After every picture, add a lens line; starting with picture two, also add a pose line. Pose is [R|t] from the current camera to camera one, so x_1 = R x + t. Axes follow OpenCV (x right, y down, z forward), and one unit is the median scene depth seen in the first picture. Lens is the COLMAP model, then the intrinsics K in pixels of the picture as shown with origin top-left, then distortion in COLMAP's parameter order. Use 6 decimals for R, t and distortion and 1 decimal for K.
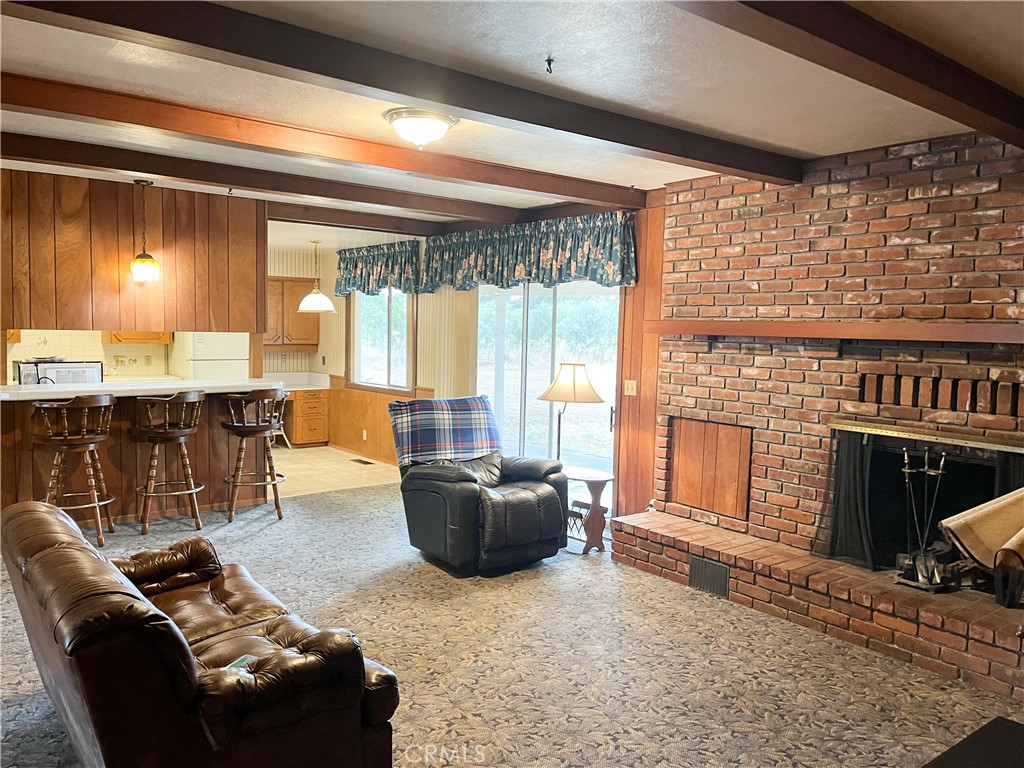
lens RADIAL K [[783.0, 0, 513.1], [0, 783.0, 383.5], [0, 0, 1]] dist [0.009411, -0.003445]
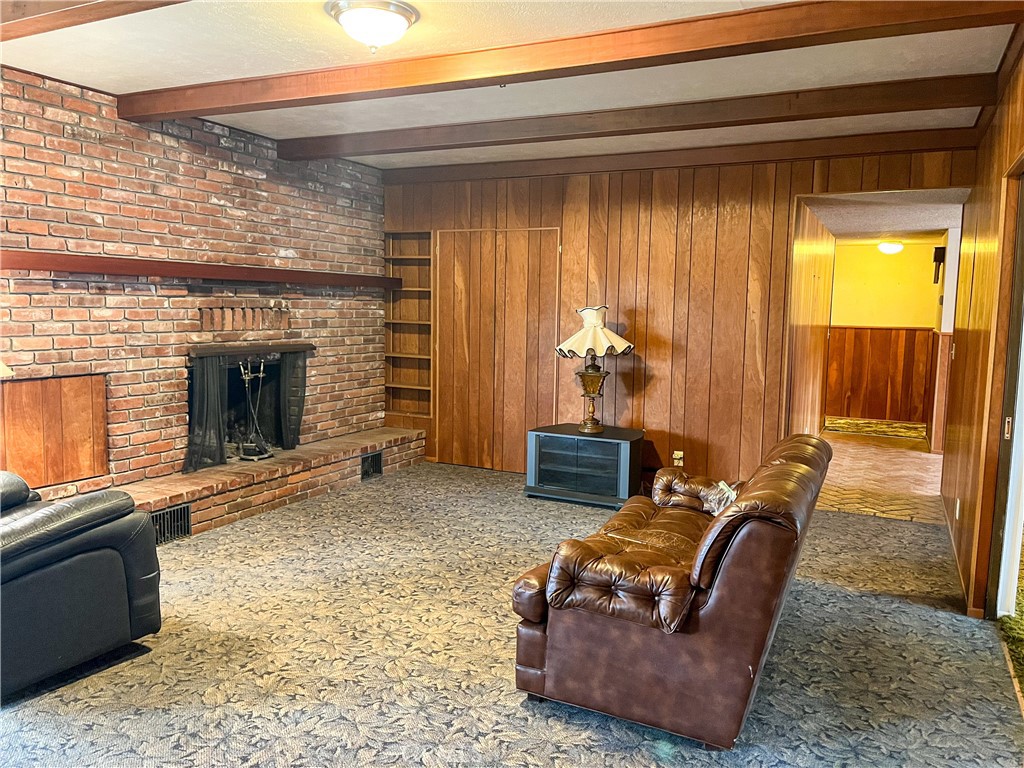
lens RADIAL K [[783.0, 0, 511.8], [0, 783.0, 385.2], [0, 0, 1]] dist [0.009411, -0.003445]
pose [[-0.443135, -0.121731, 0.888152, -0.774089], [0.037346, 0.987370, 0.153964, -0.058180], [-0.895677, 0.101395, -0.432992, 1.019791]]
